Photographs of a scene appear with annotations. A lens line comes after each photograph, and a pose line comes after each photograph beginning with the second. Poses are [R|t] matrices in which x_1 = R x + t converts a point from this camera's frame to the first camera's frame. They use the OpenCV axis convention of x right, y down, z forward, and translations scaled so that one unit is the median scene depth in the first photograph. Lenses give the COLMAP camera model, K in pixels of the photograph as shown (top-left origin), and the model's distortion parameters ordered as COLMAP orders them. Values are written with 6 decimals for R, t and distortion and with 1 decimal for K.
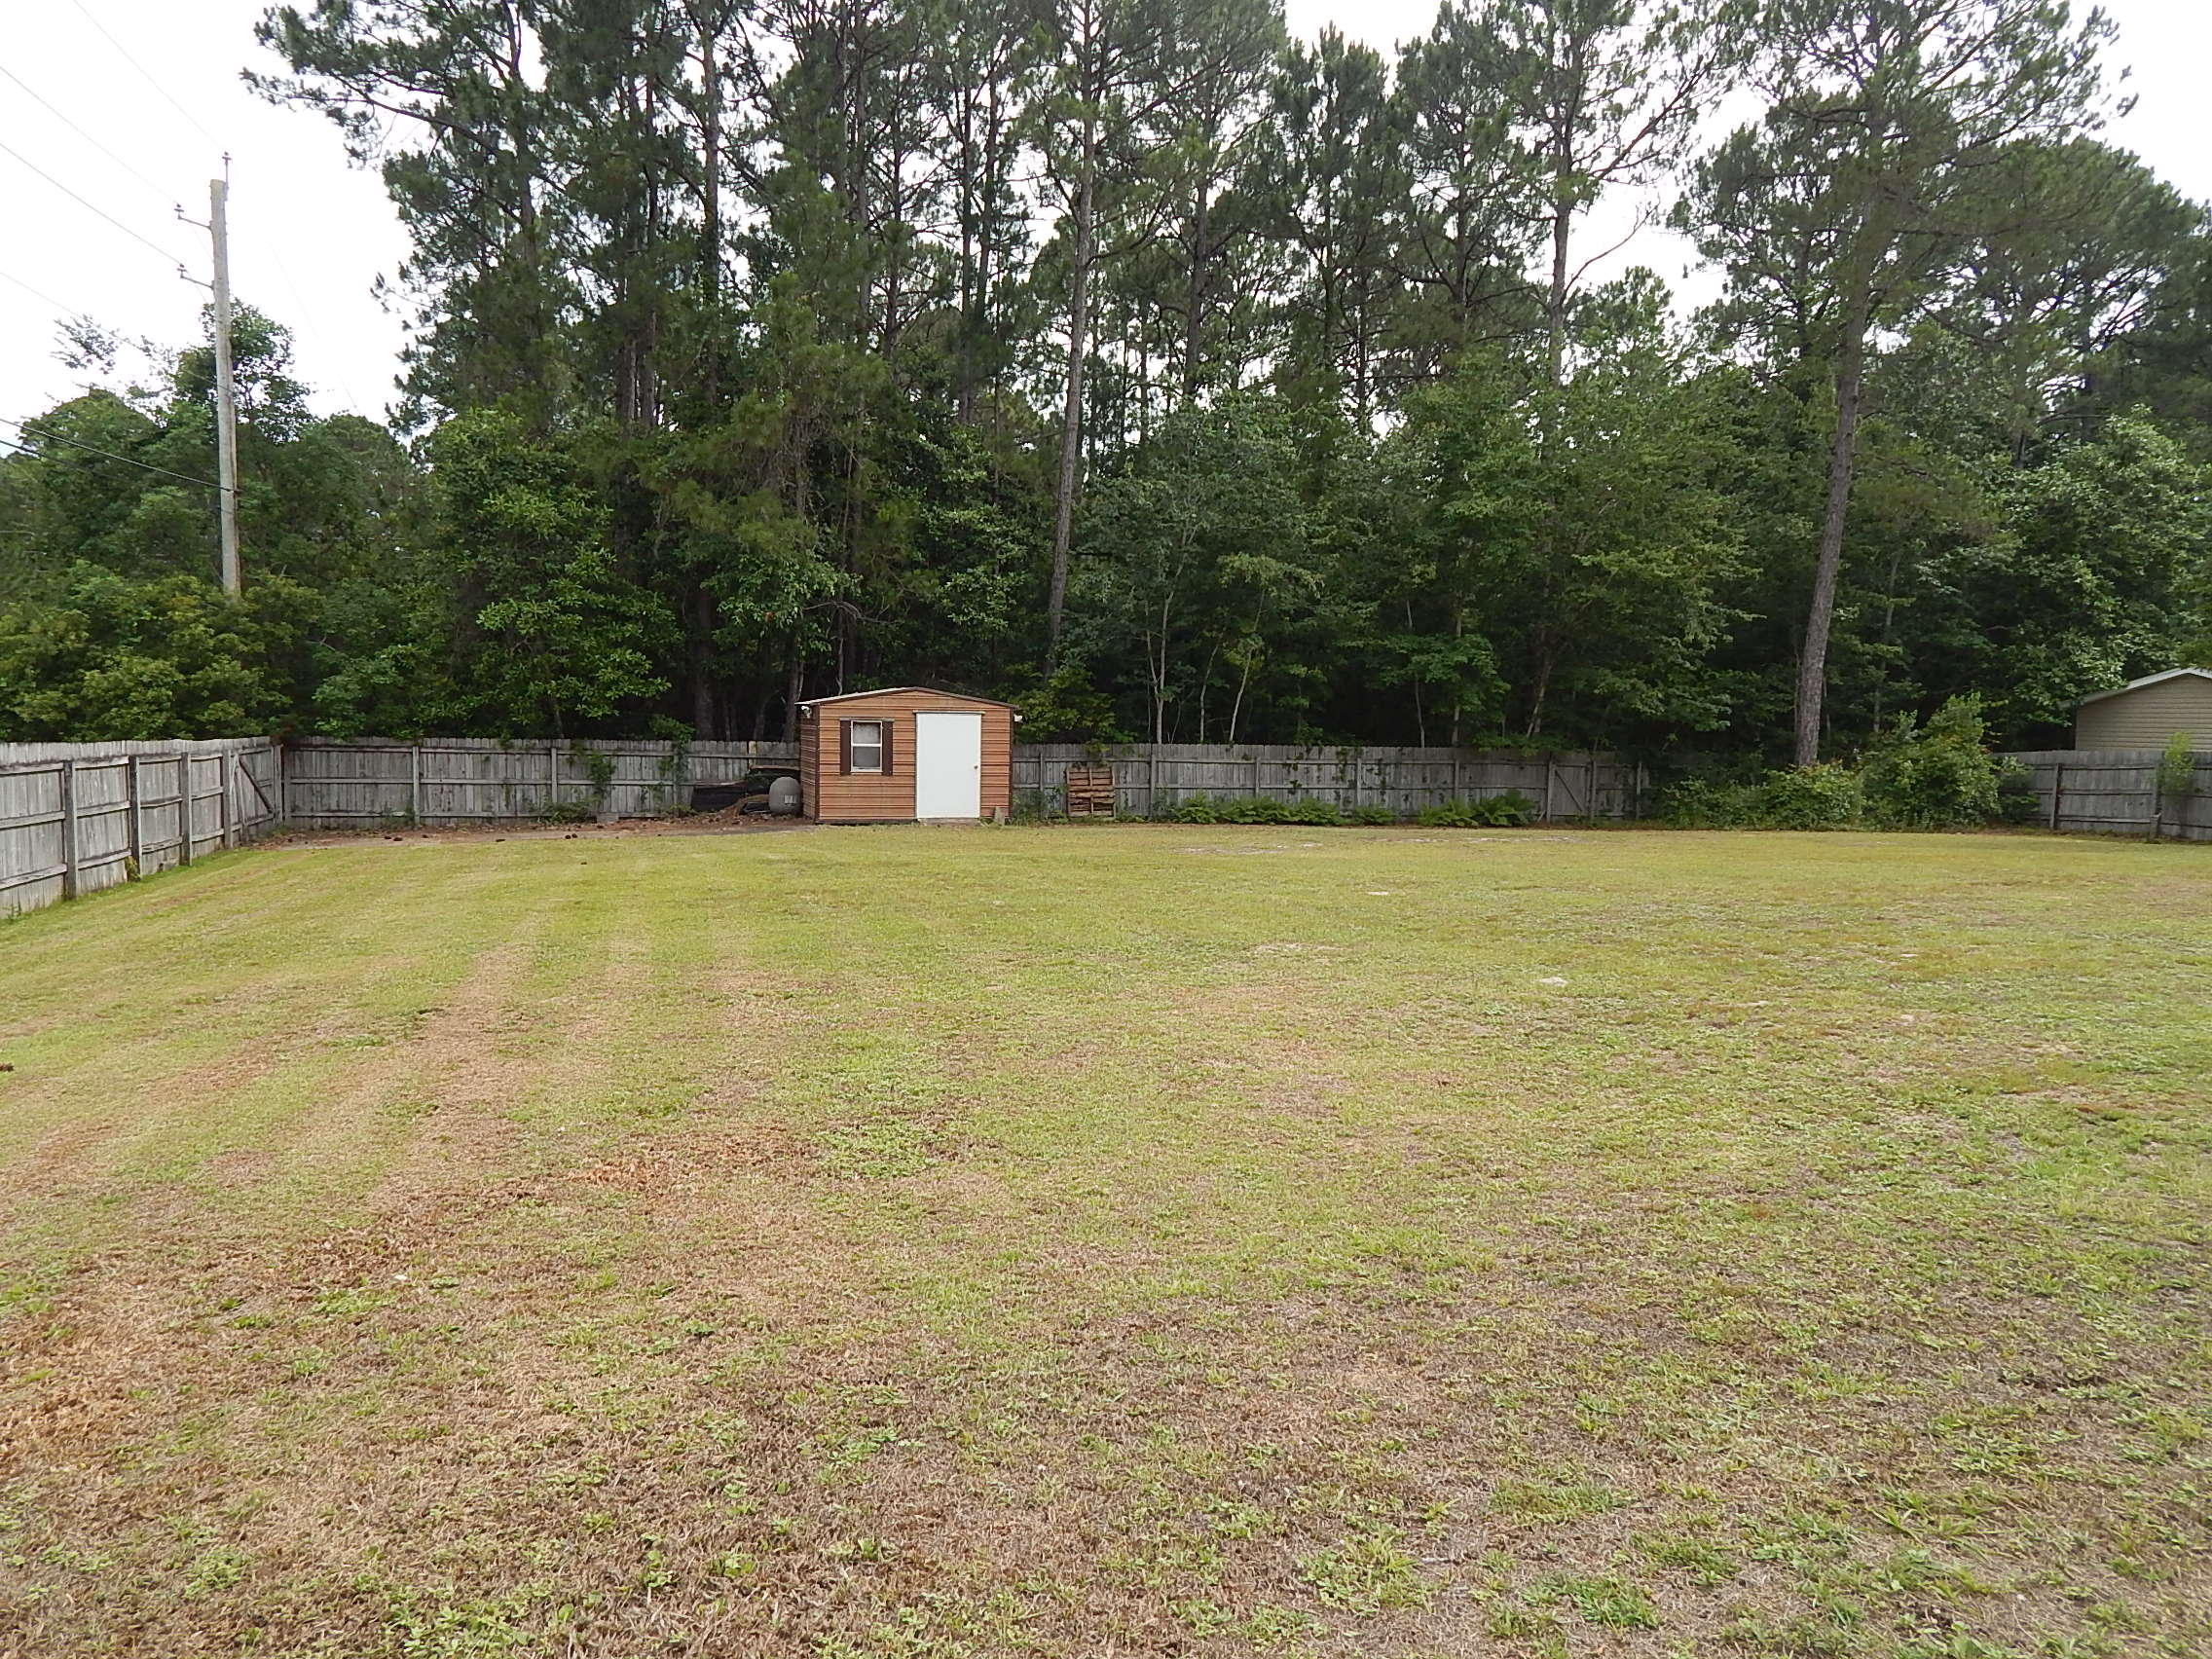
lens RADIAL K [[1618.1, 0, 1105.2], [0, 1618.1, 779.8], [0, 0, 1]] dist [-0.007129, -0.007948]
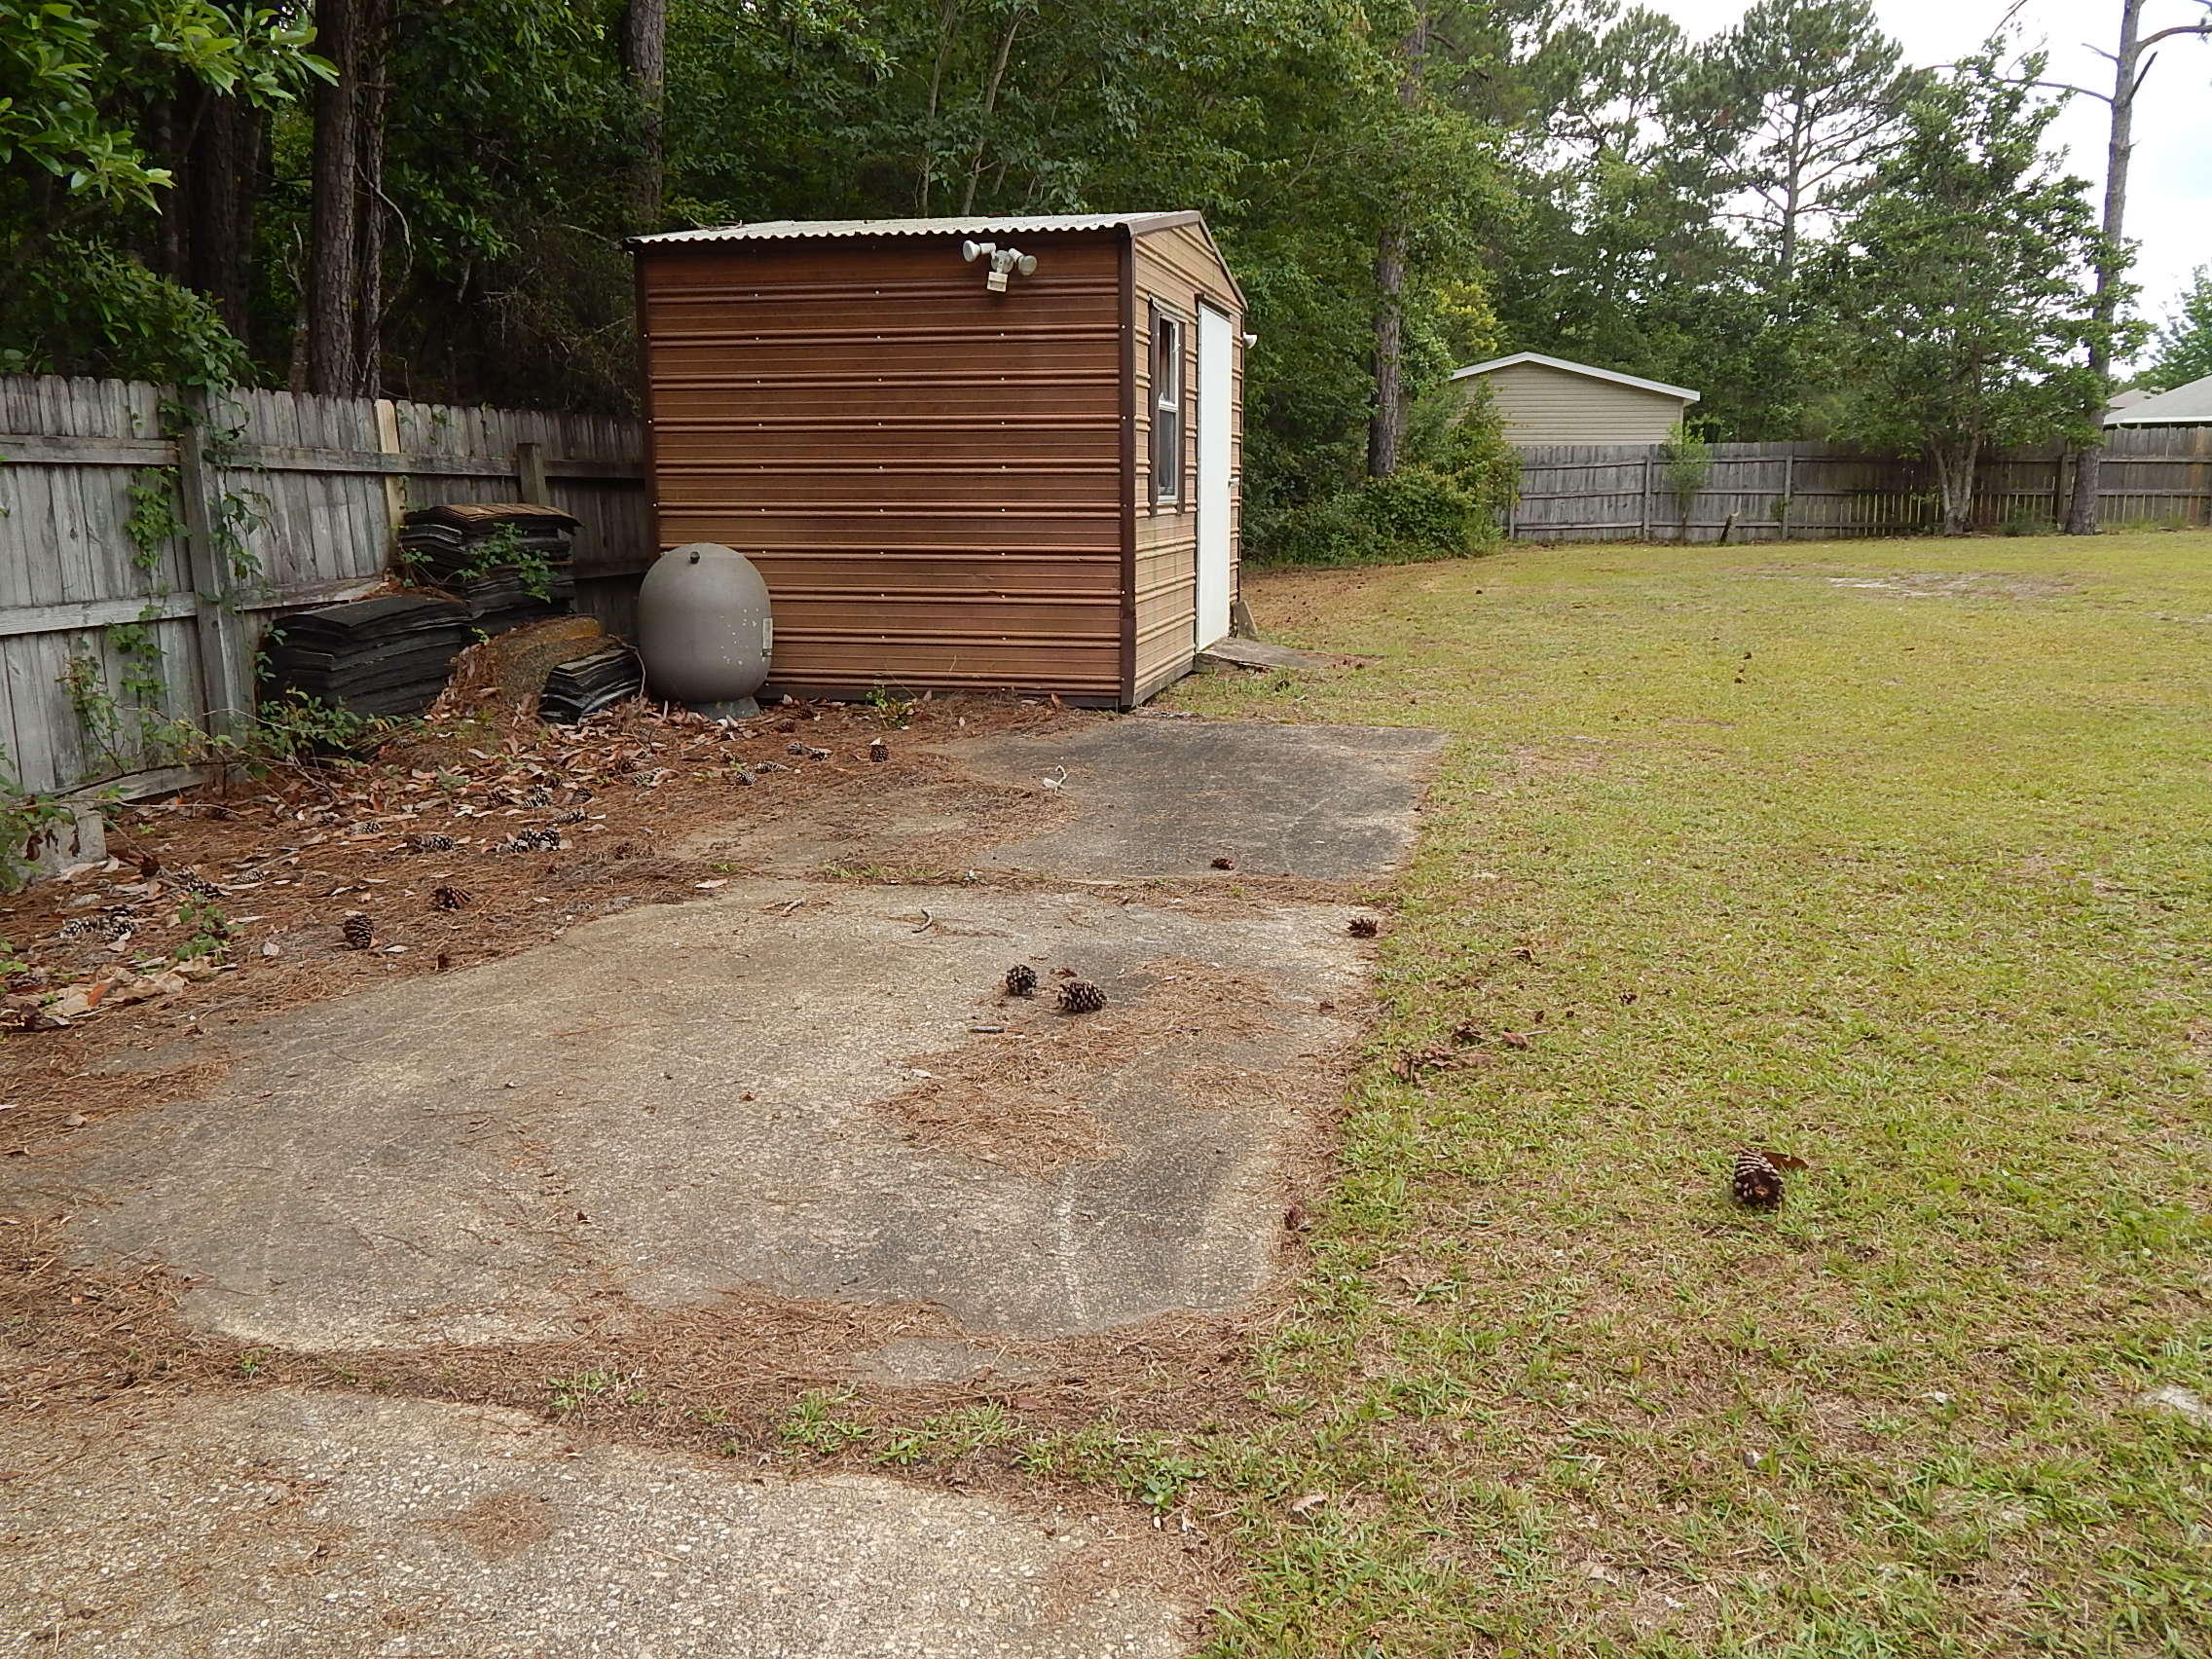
lens RADIAL K [[1803.3, 0, 1106.0], [0, 1803.3, 829.5], [0, 0, 1]] dist [-0.009055, -0.013254]
pose [[0.476012, -0.183708, 0.860037, -0.418916], [0.038752, 0.981370, 0.188177, -0.008579], [-0.878585, -0.056246, 0.474263, 0.827490]]
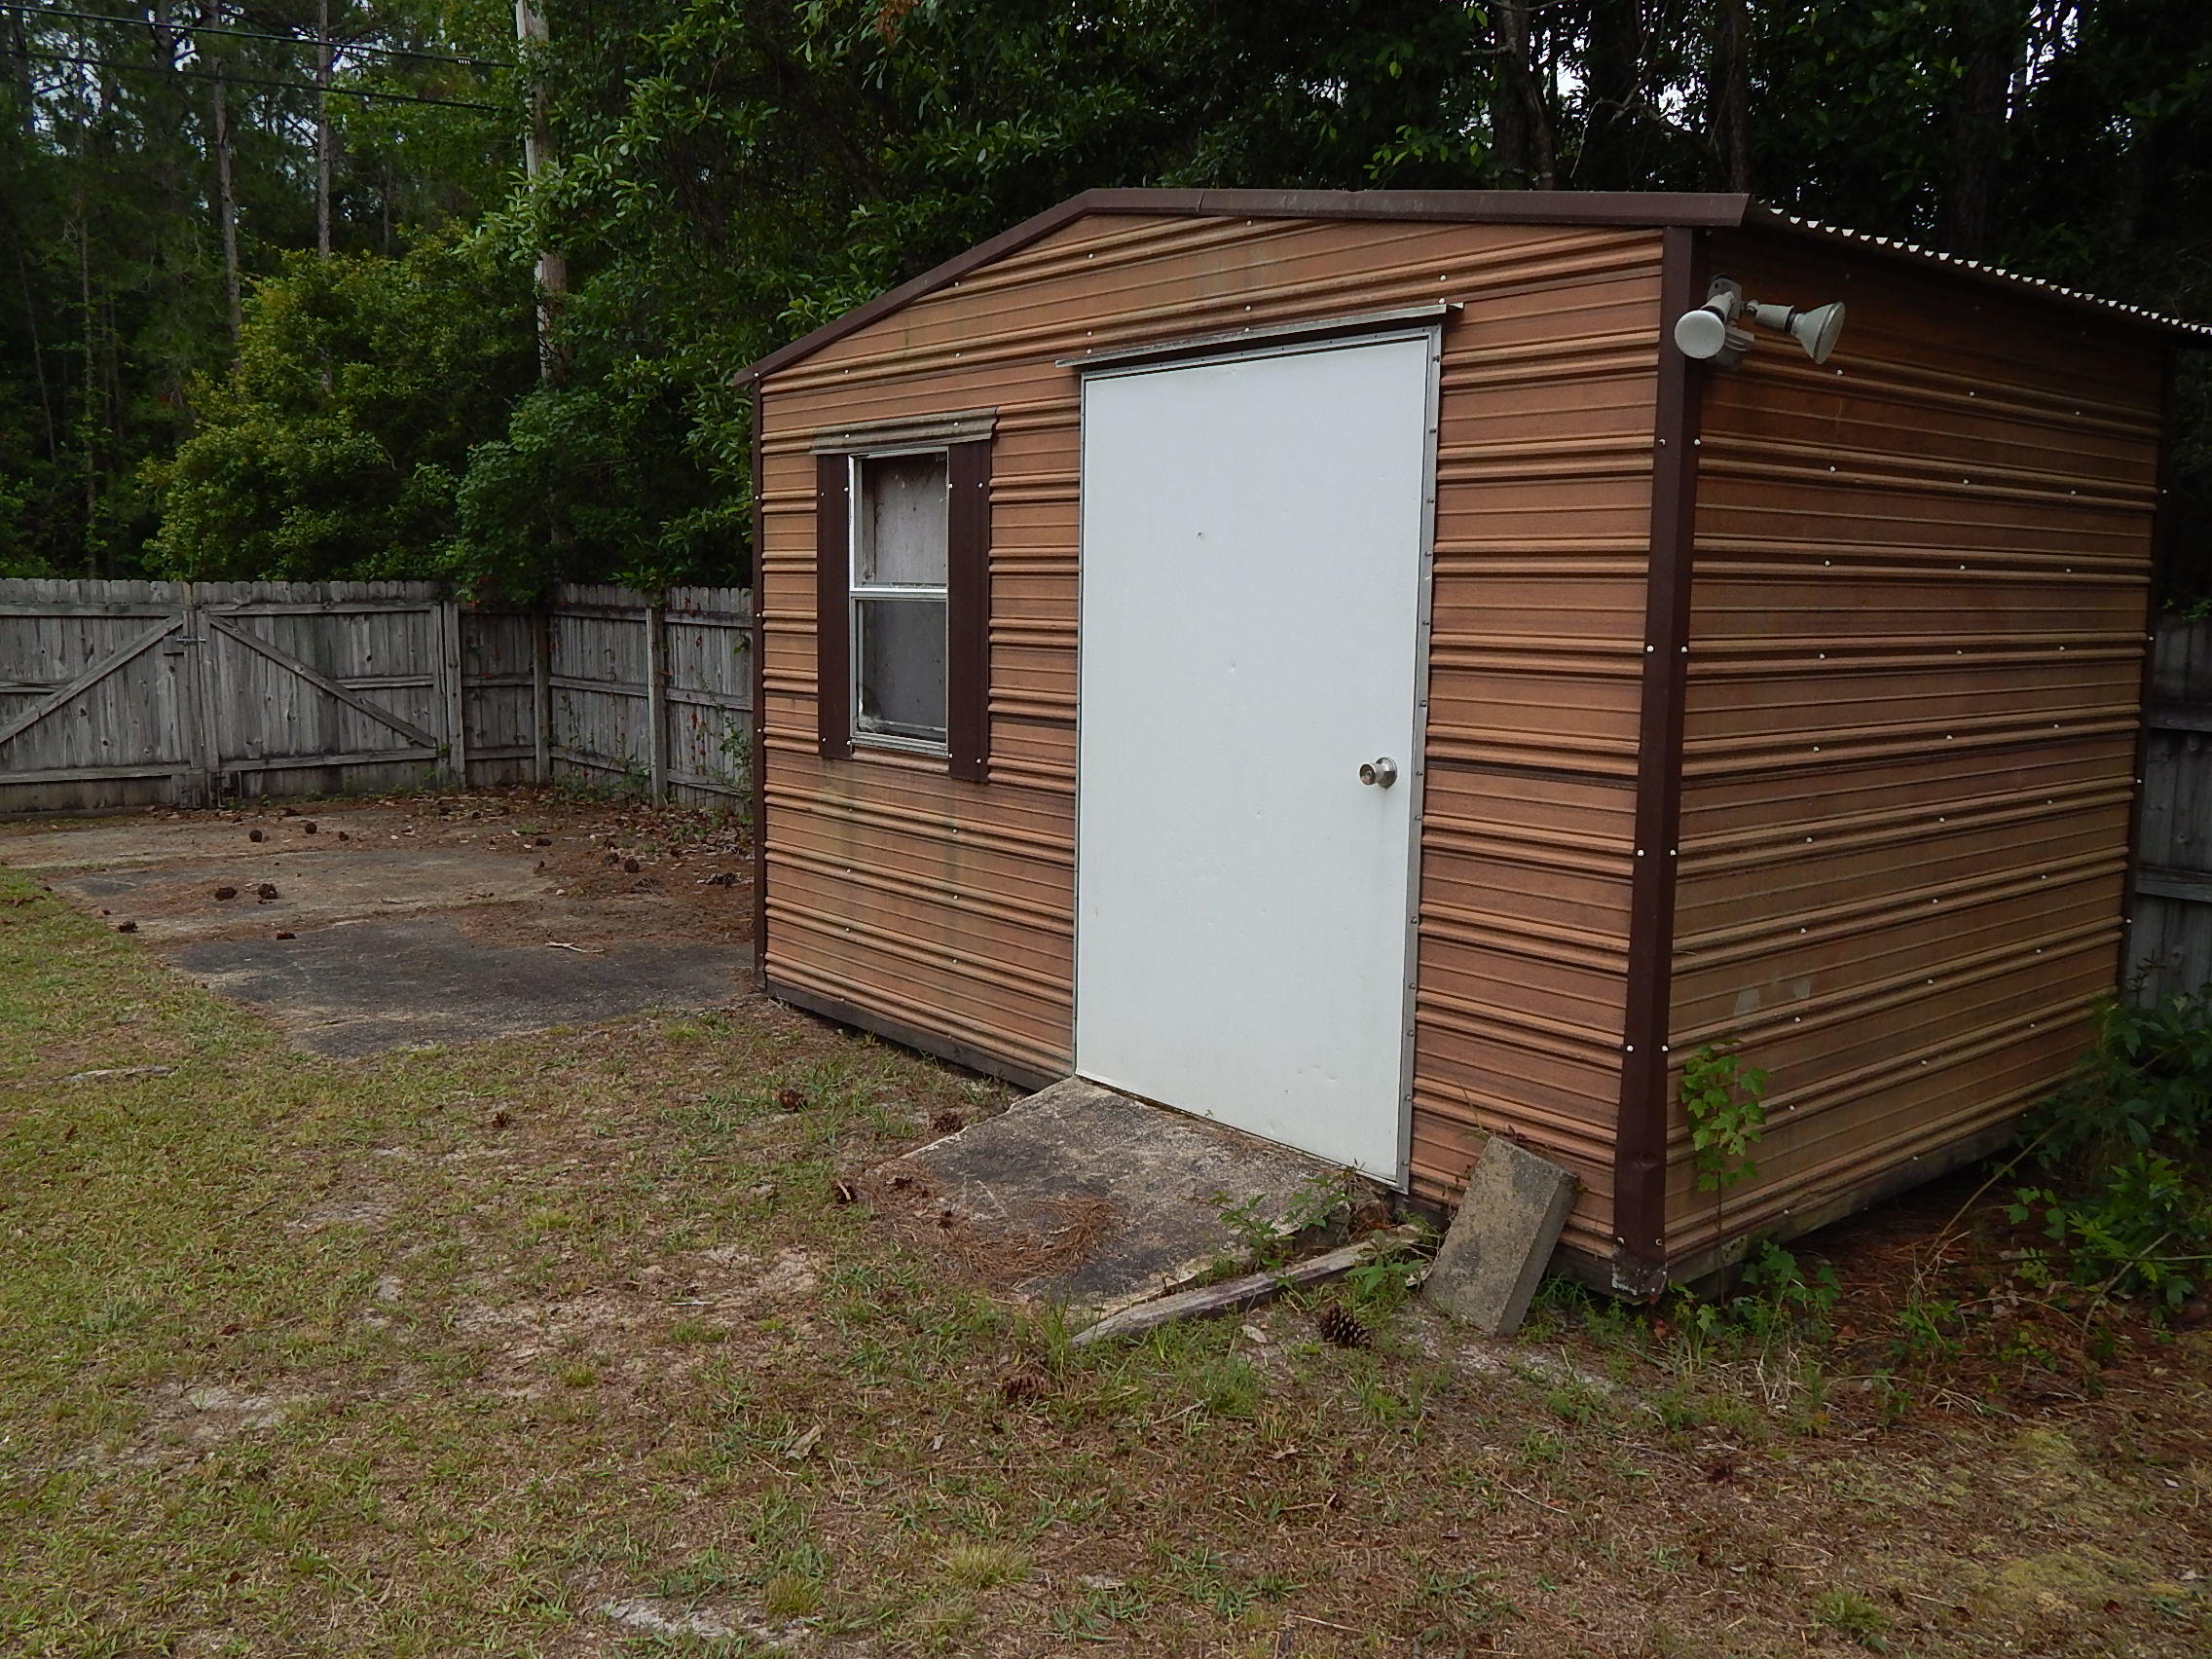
lens RADIAL K [[1803.3, 0, 1106.0], [0, 1803.3, 829.5], [0, 0, 1]] dist [-0.009055, -0.013254]
pose [[0.395303, 0.111143, -0.911802, 0.035029], [-0.047649, 0.993797, 0.100479, -0.016114], [0.917314, 0.003727, 0.398147, 0.911705]]
